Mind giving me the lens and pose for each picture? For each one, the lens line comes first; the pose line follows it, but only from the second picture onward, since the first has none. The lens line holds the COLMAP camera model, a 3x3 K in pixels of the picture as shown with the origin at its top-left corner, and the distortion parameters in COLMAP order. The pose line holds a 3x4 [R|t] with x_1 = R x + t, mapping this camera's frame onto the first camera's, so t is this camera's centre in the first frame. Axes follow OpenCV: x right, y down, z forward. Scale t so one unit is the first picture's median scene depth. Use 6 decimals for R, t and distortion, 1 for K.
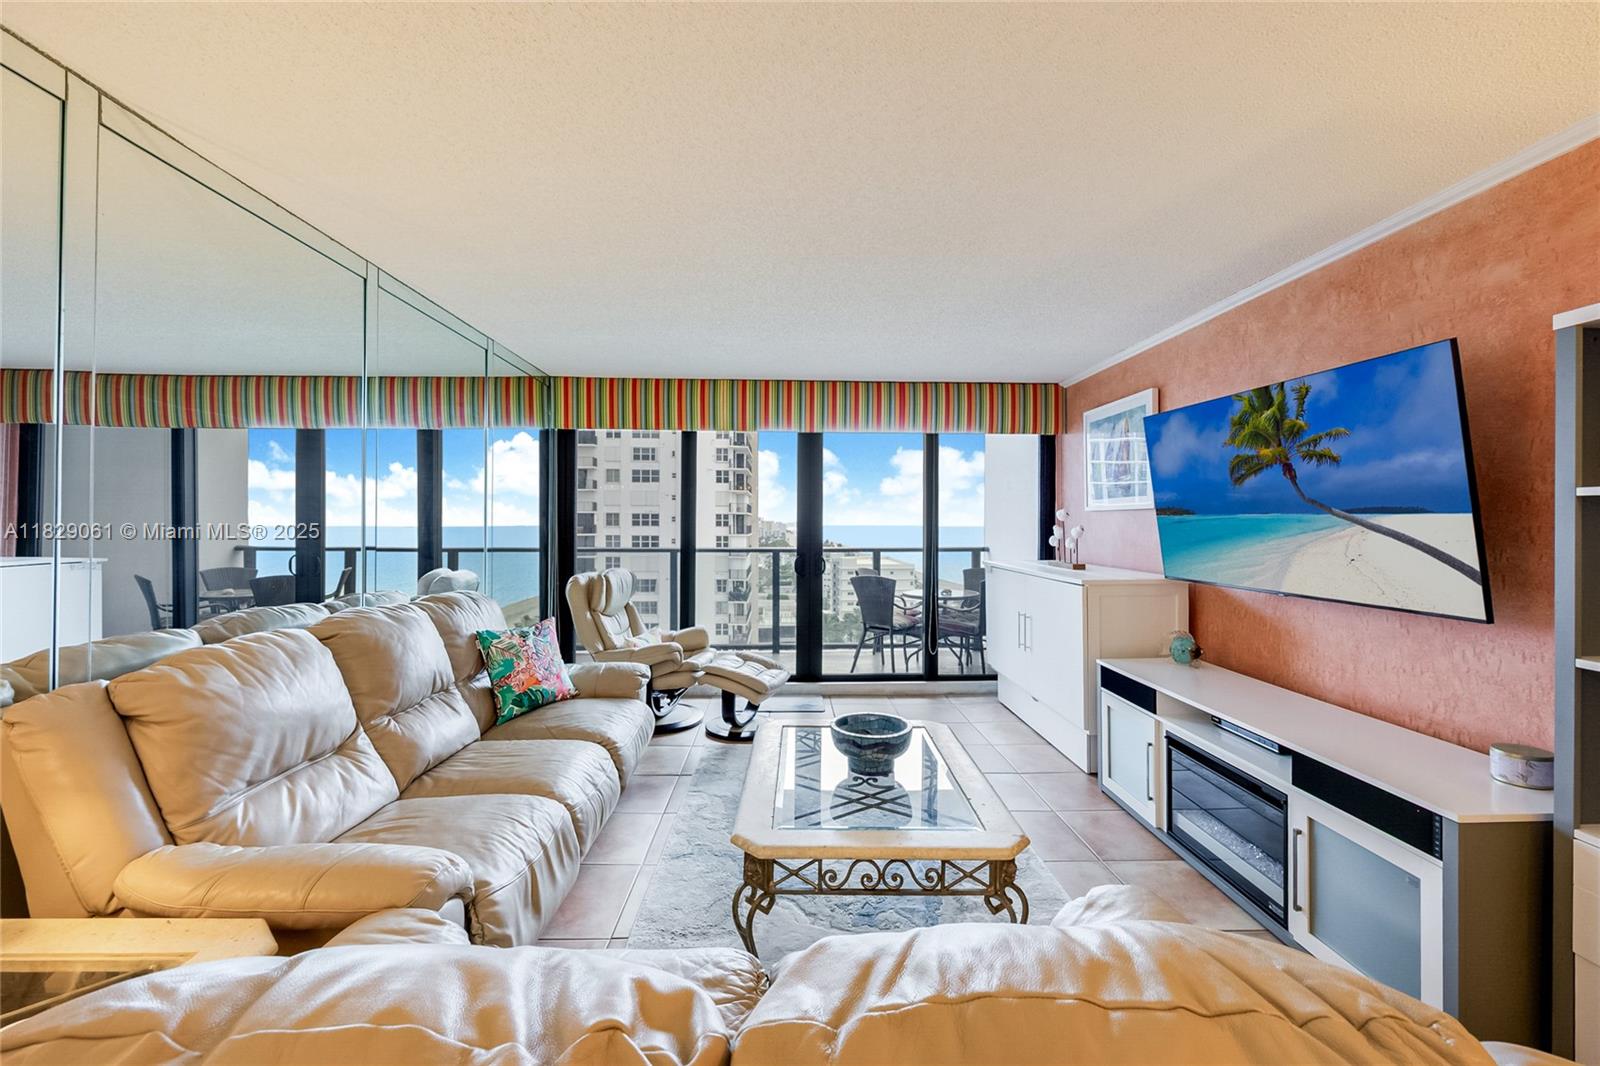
lens RADIAL K [[649.7, 0, 800.0], [0, 649.7, 523.9], [0, 0, 1]] dist [-0.002672, -0.000155]
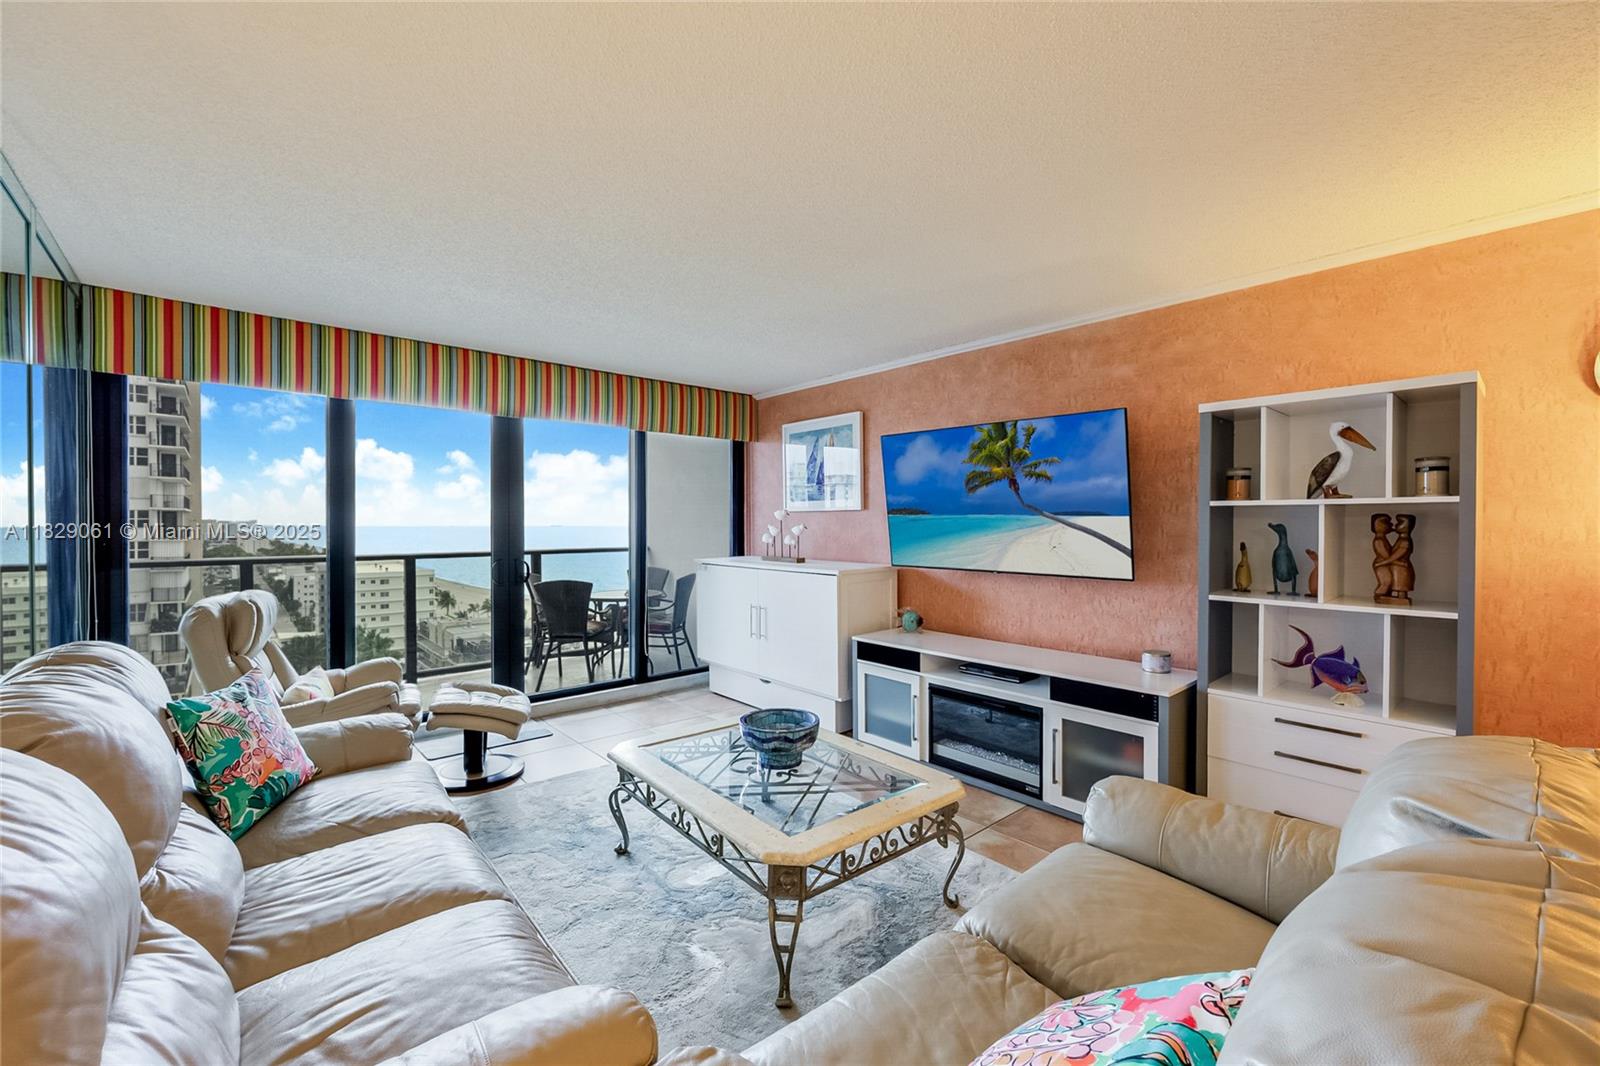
lens RADIAL K [[657.6, 0, 791.4], [0, 657.6, 530.4], [0, 0, 1]] dist [-0.000430, 0.000026]
pose [[0.772345, -0.012032, 0.635089, -0.451124], [0.004111, 0.999894, 0.013944, -0.002930], [-0.635190, -0.008159, 0.772313, 0.161255]]
